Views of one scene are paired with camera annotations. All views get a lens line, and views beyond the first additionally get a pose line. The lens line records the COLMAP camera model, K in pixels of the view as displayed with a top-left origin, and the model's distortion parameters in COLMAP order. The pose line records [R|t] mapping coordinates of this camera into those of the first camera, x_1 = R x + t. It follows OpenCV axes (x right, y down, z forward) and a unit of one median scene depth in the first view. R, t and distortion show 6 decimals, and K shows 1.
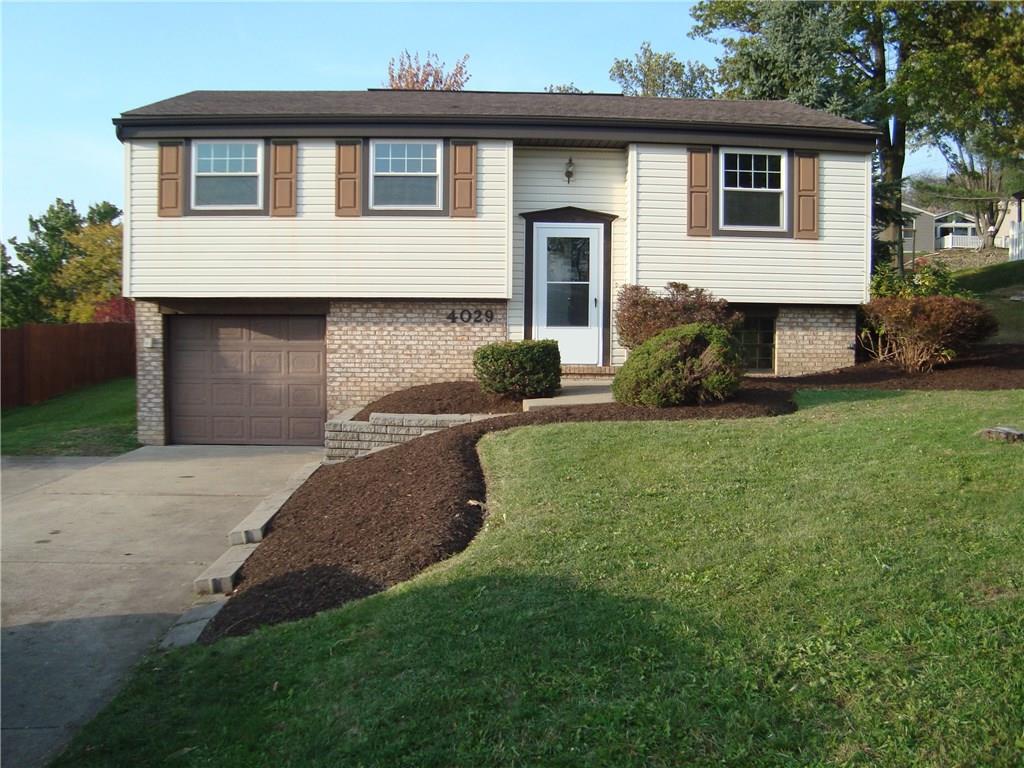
lens RADIAL K [[974.6, 0, 512.0], [0, 974.6, 384.0], [0, 0, 1]] dist [-0.178601, 0.030486]
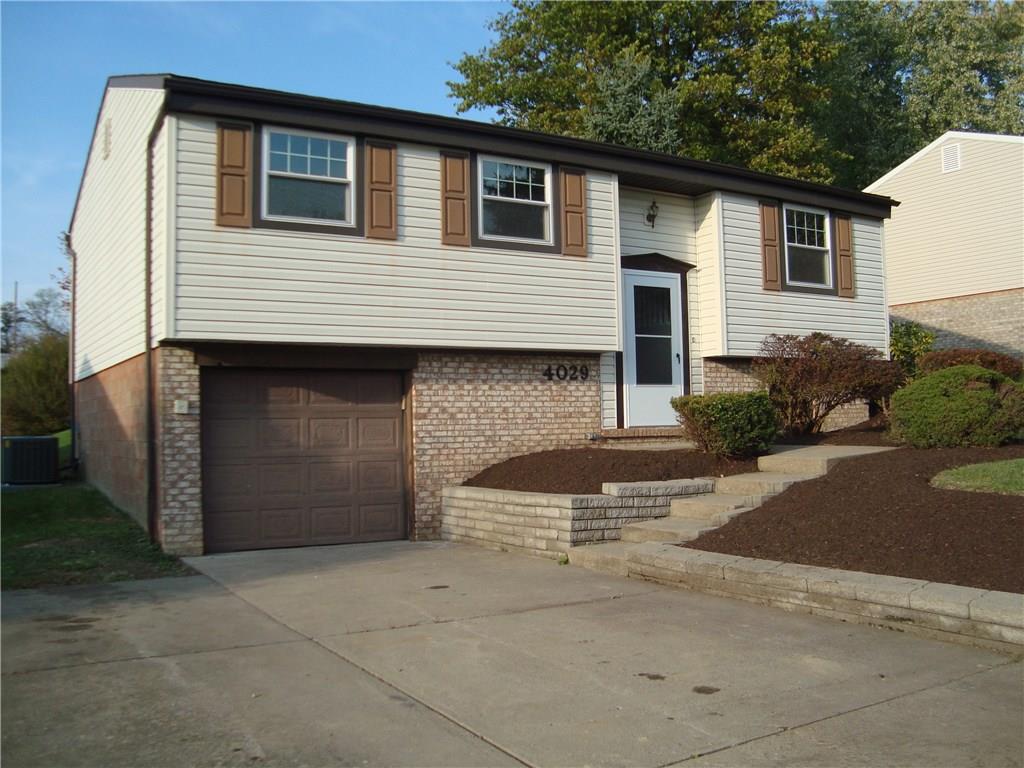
lens RADIAL K [[974.6, 0, 512.0], [0, 974.6, 384.0], [0, 0, 1]] dist [-0.178601, 0.030486]
pose [[0.880748, -0.003888, 0.473569, -0.492659], [0.050134, 0.995113, -0.085068, 0.010666], [-0.470924, 0.098666, 0.876639, 0.275224]]
